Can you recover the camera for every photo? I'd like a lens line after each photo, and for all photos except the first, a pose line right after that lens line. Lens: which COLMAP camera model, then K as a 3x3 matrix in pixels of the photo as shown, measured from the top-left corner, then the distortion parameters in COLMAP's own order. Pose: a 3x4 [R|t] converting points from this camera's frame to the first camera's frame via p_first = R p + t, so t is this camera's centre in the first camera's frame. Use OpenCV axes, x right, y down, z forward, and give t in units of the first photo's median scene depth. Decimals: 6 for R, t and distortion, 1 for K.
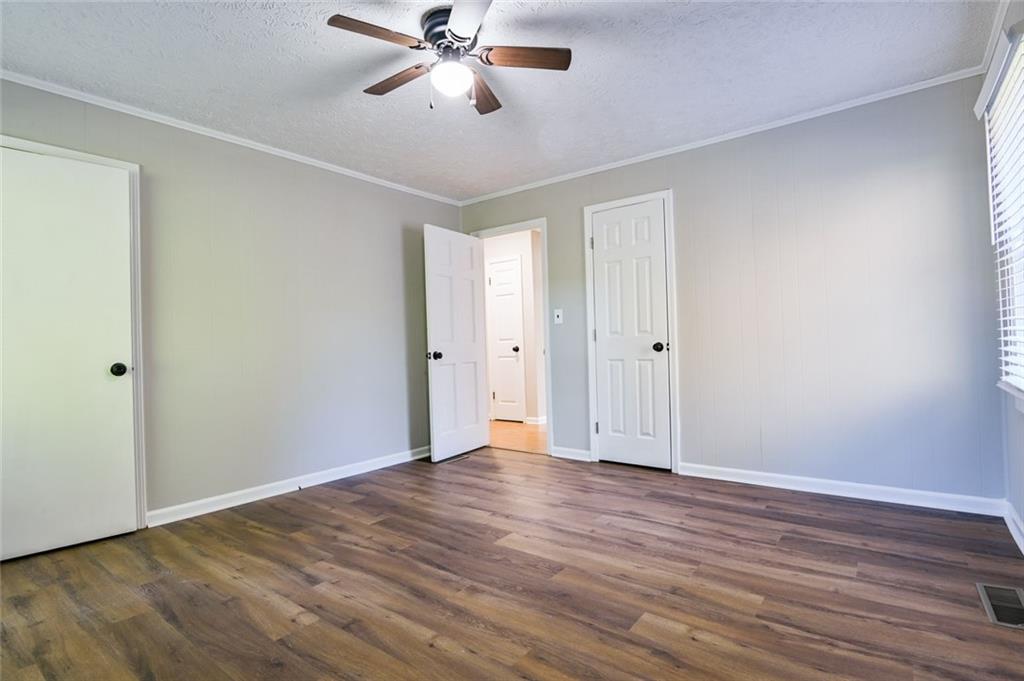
lens RADIAL K [[501.8, 0, 512.0], [0, 501.8, 340.5], [0, 0, 1]] dist [-0.018504, -0.000286]
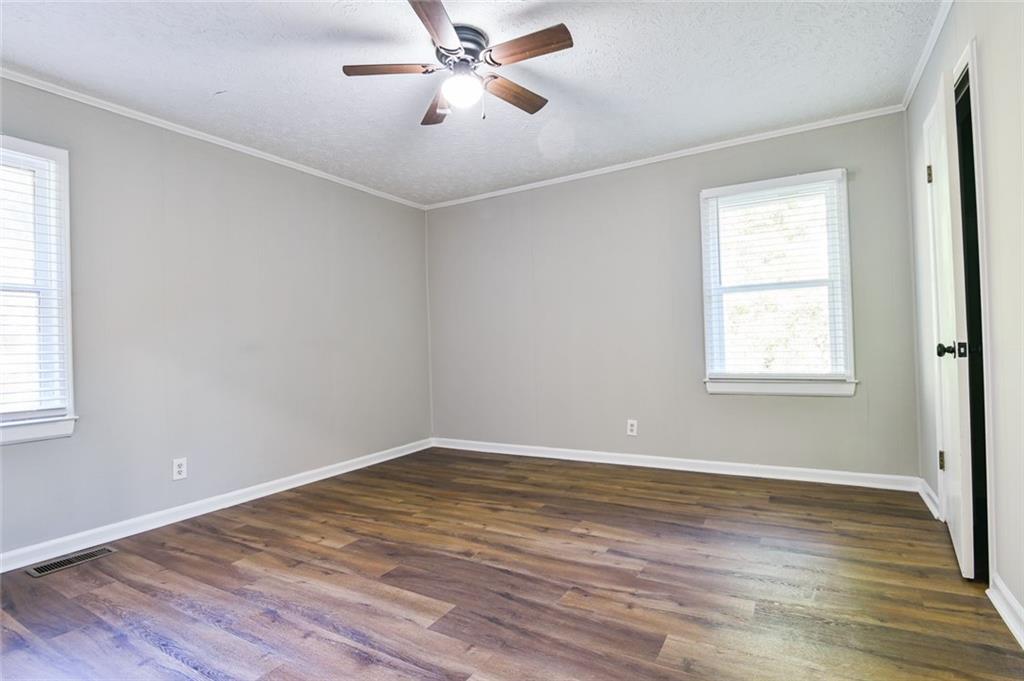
lens RADIAL K [[501.8, 0, 512.0], [0, 501.8, 340.5], [0, 0, 1]] dist [-0.018504, -0.000286]
pose [[-0.990658, 0.061020, -0.121959, -0.054780], [0.063209, 0.997900, -0.014156, 0.014389], [0.120839, -0.021733, -0.992434, 1.746576]]
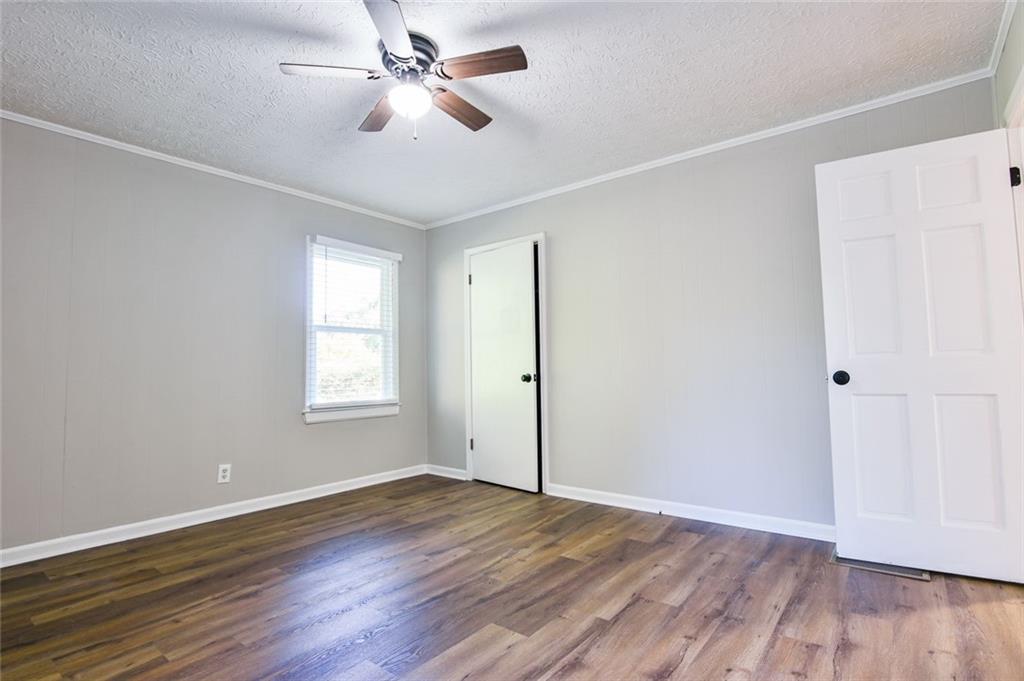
lens RADIAL K [[501.8, 0, 512.0], [0, 501.8, 340.5], [0, 0, 1]] dist [-0.018504, -0.000286]
pose [[-0.014460, -0.028033, -0.999502, 0.735020], [0.025292, 0.999277, -0.028392, -0.011564], [0.999576, -0.025690, -0.013740, 1.033253]]
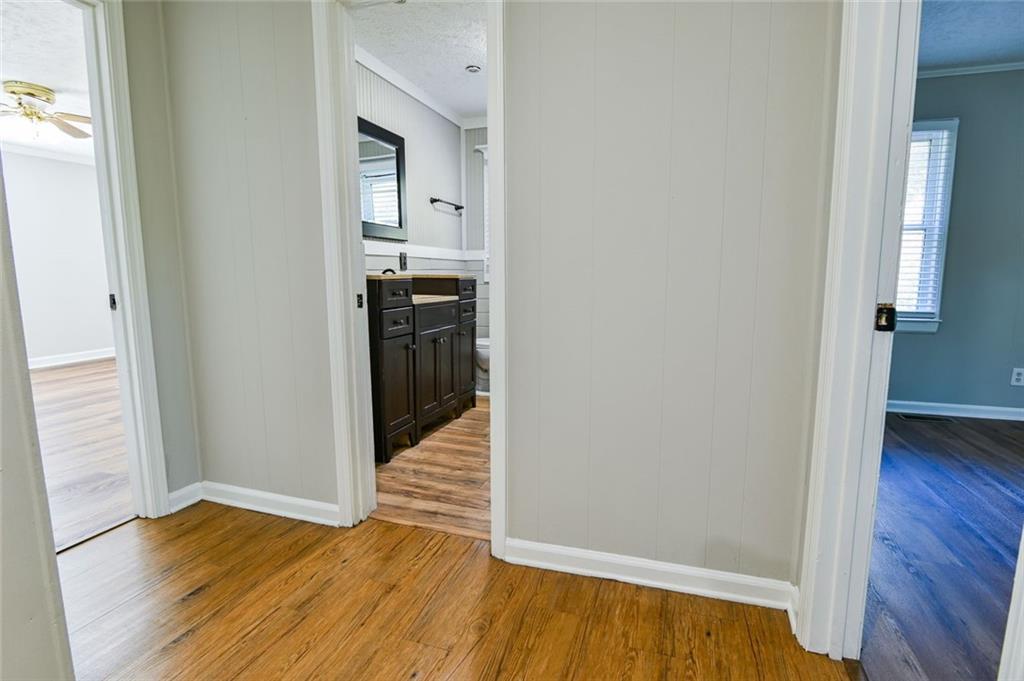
lens RADIAL K [[501.8, 0, 512.0], [0, 501.8, 340.5], [0, 0, 1]] dist [-0.018504, -0.000286]
pose [[-0.320156, -0.094045, 0.942685, -0.218050], [0.006587, 0.994816, 0.101483, 0.006102], [-0.947342, 0.038699, -0.317877, 2.219711]]
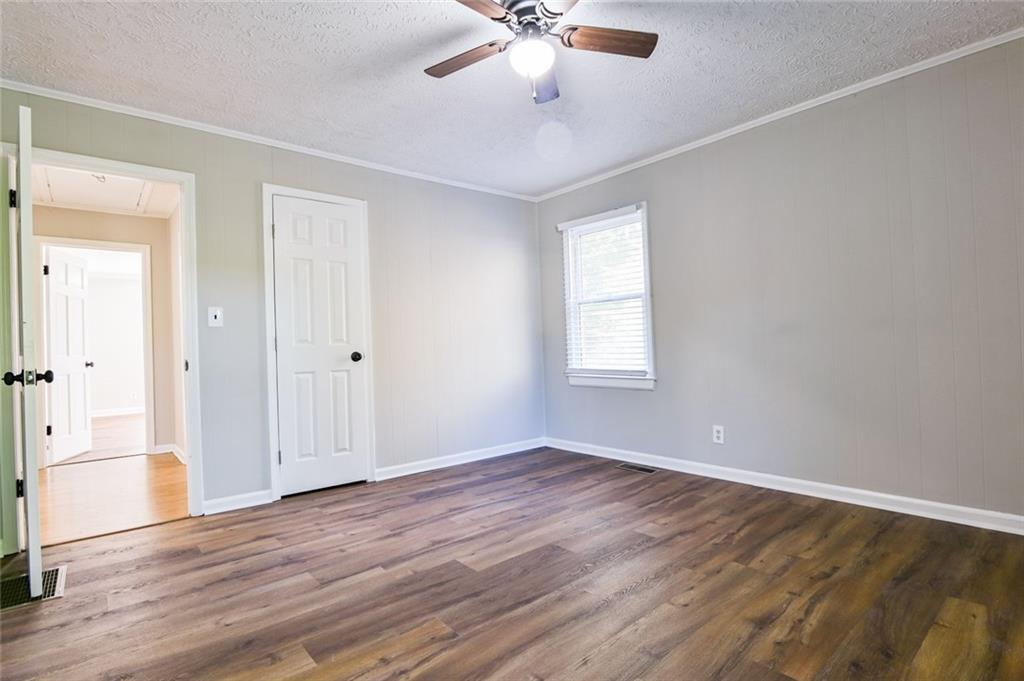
lens RADIAL K [[501.8, 0, 512.0], [0, 501.8, 340.5], [0, 0, 1]] dist [-0.018504, -0.000286]
pose [[0.209837, 0.031826, 0.977218, -0.879292], [0.016965, 0.999201, -0.036185, 0.032400], [-0.977589, 0.024171, 0.209129, 0.733195]]
